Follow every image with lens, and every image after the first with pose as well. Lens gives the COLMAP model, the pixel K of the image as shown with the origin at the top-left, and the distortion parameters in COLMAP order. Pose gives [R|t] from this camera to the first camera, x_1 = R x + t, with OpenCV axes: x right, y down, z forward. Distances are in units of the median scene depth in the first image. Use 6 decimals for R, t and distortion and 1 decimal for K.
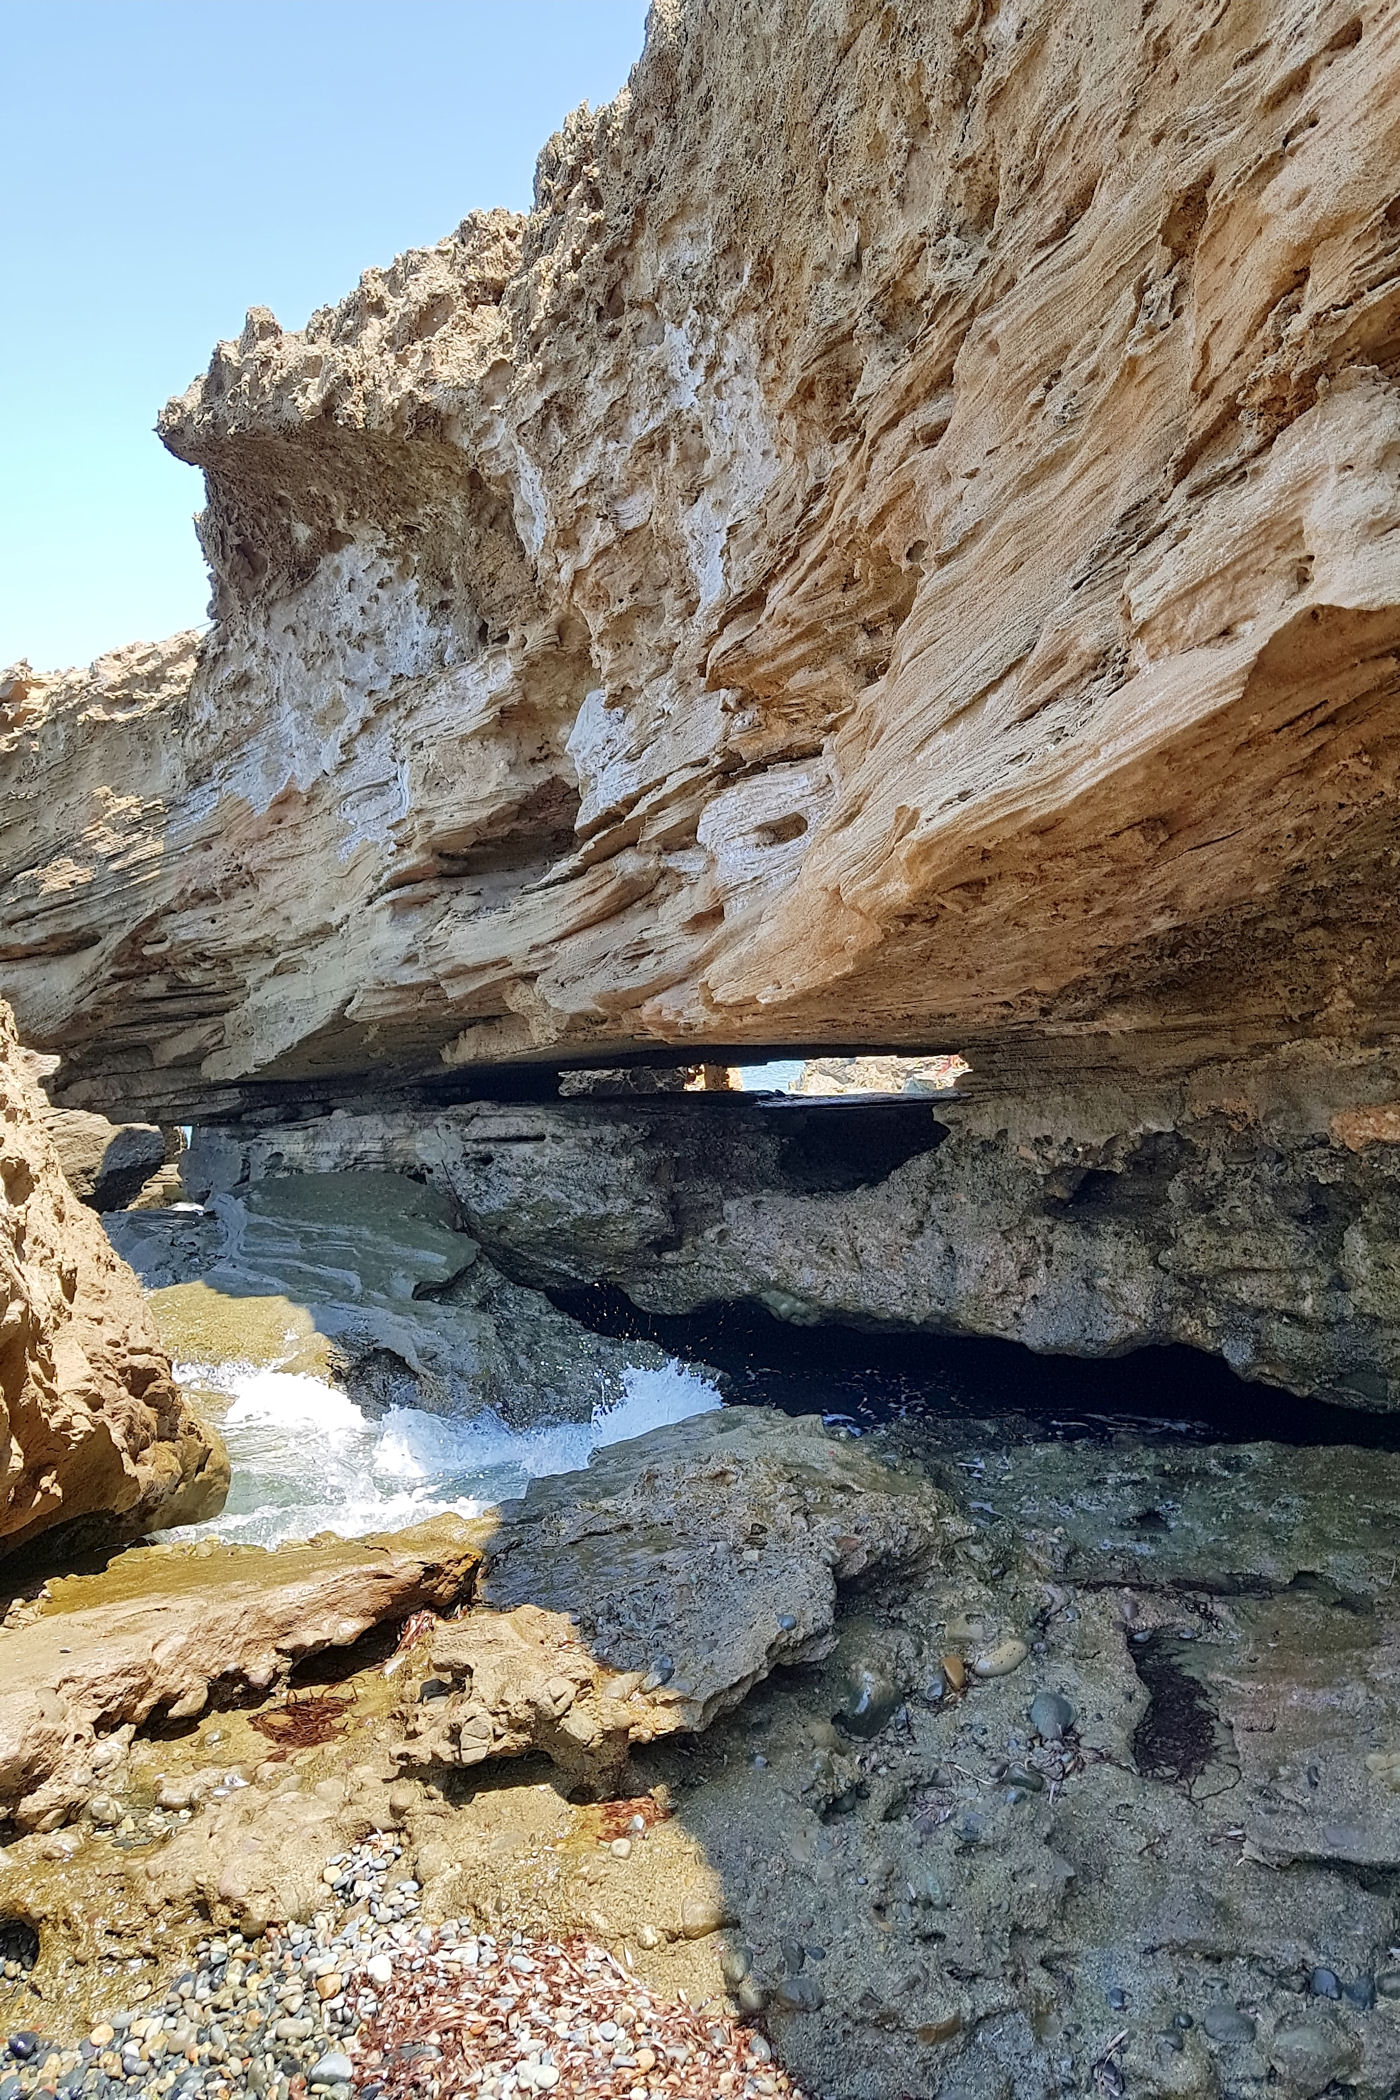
lens RADIAL K [[1588.5, 0, 700.0], [0, 1588.5, 1050.0], [0, 0, 1]] dist [0.154667, 0.000659]
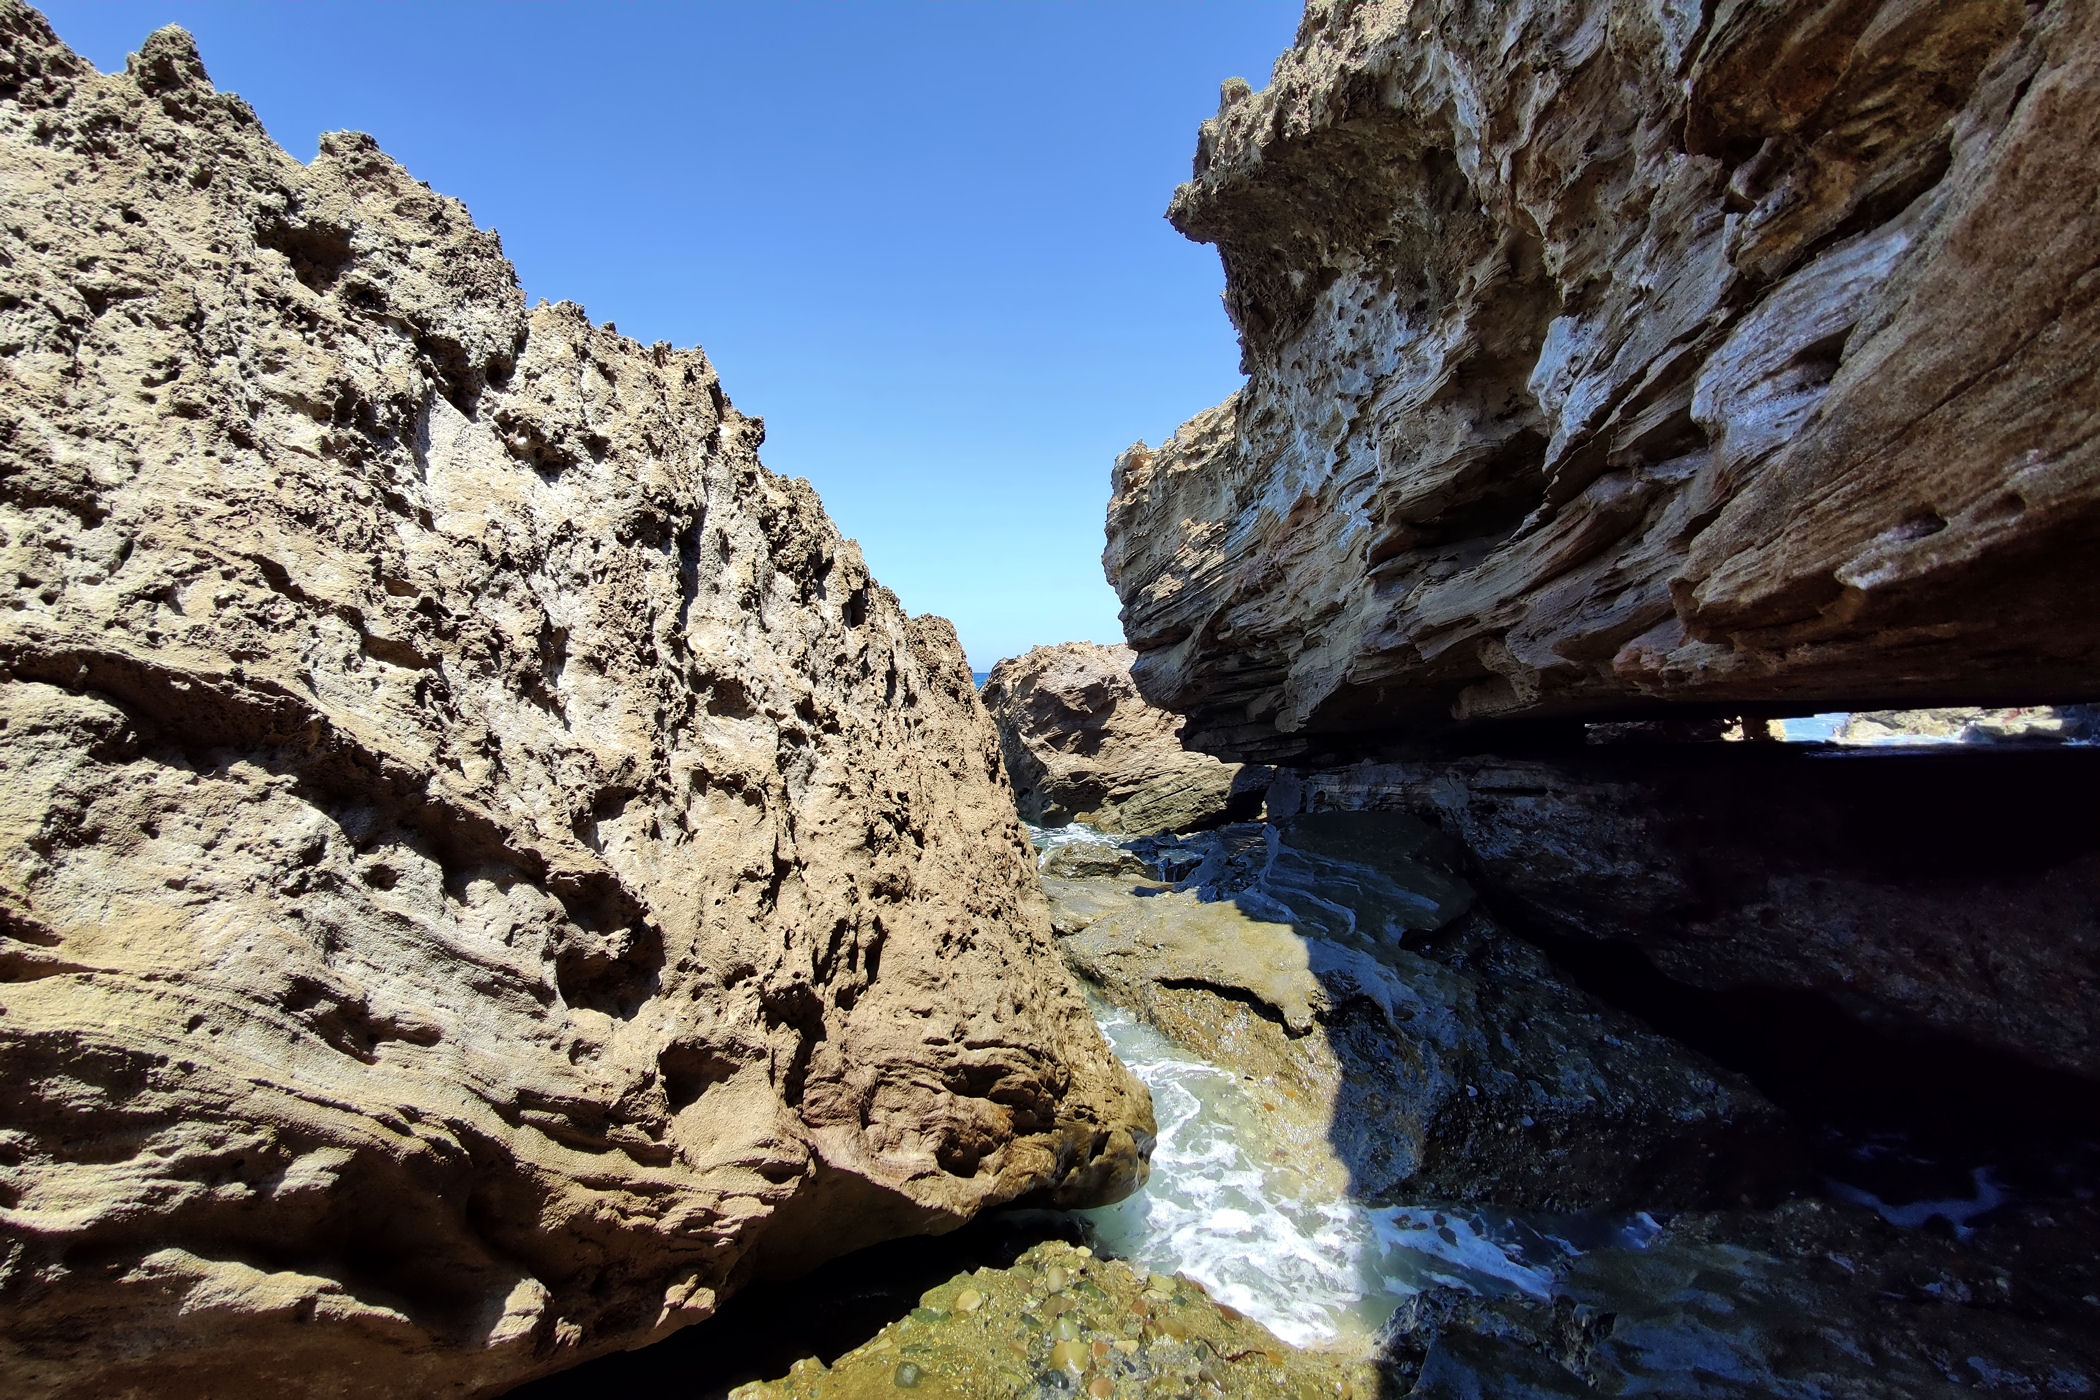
lens RADIAL K [[975.6, 0, 1046.6], [0, 975.6, 662.5], [0, 0, 1]] dist [-0.014999, 0.045435]
pose [[0.815705, -0.039483, -0.577120, 0.007849], [0.013193, 0.998678, -0.049676, -0.002288], [0.578318, 0.032908, 0.815147, 0.308472]]
